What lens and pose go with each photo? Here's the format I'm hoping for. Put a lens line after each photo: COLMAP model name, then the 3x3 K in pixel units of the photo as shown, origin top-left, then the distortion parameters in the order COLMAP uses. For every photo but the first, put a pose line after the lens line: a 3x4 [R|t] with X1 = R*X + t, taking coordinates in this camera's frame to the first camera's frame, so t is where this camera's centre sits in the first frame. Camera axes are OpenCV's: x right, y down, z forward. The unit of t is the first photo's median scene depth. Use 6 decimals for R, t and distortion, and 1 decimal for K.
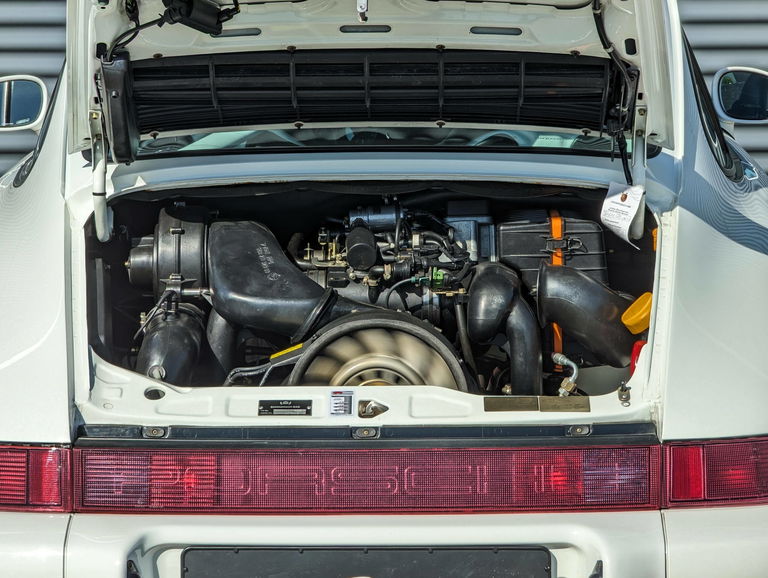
lens RADIAL K [[2842.8, 0, 384.0], [0, 2842.8, 289.0], [0, 0, 1]] dist [0.251447, 1.435626]
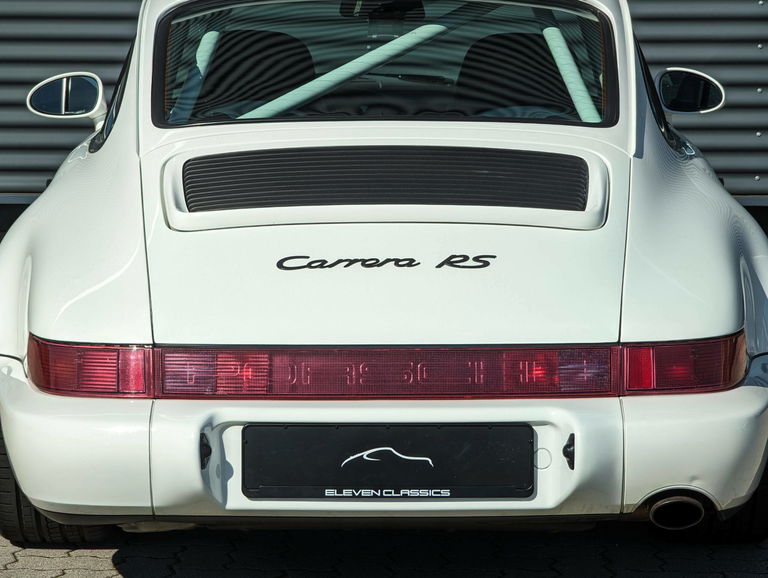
lens RADIAL K [[2842.8, 0, 384.0], [0, 2842.8, 289.0], [0, 0, 1]] dist [0.251447, 1.435626]
pose [[0.999608, 0.003056, 0.027842, -0.042941], [-0.002360, 0.999685, -0.025001, 0.061231], [-0.027910, 0.024926, 0.999300, -0.262250]]
